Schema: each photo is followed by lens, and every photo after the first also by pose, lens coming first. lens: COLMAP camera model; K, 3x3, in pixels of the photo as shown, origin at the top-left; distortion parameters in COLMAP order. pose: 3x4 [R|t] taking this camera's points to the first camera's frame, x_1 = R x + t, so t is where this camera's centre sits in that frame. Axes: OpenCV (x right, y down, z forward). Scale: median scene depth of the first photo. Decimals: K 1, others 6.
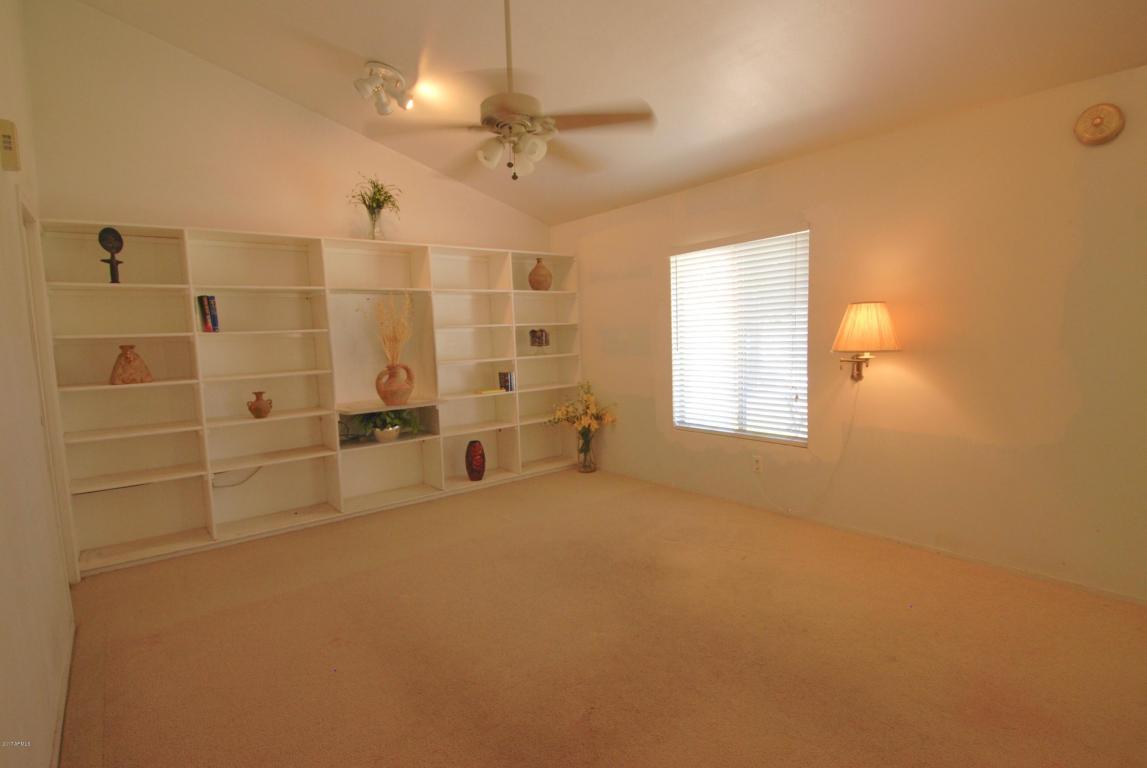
lens RADIAL K [[567.2, 0, 573.5], [0, 567.2, 384.0], [0, 0, 1]] dist [0.031076, 0.000106]
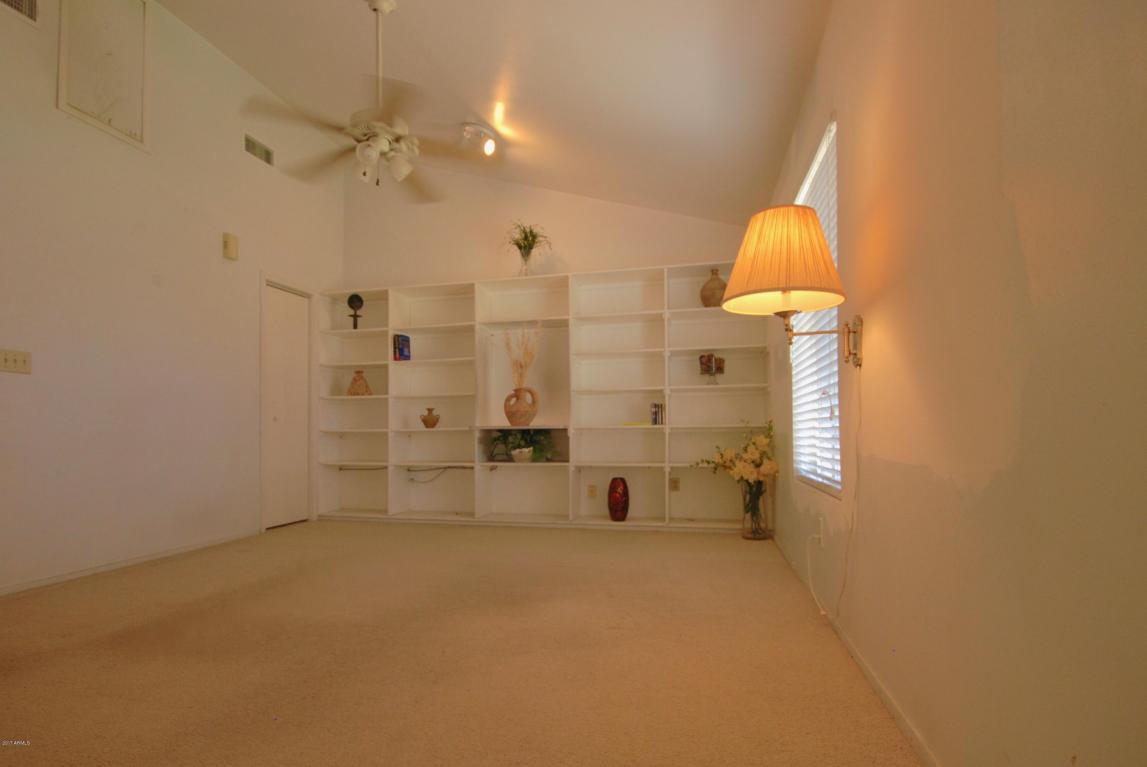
lens RADIAL K [[579.8, 0, 570.7], [0, 579.8, 421.8], [0, 0, 1]] dist [-0.000318, -0.000007]
pose [[0.616542, 0.013119, -0.787213, 0.601527], [-0.083988, 0.995252, -0.049193, 0.074919], [0.782829, 0.096446, 0.614716, 0.413842]]
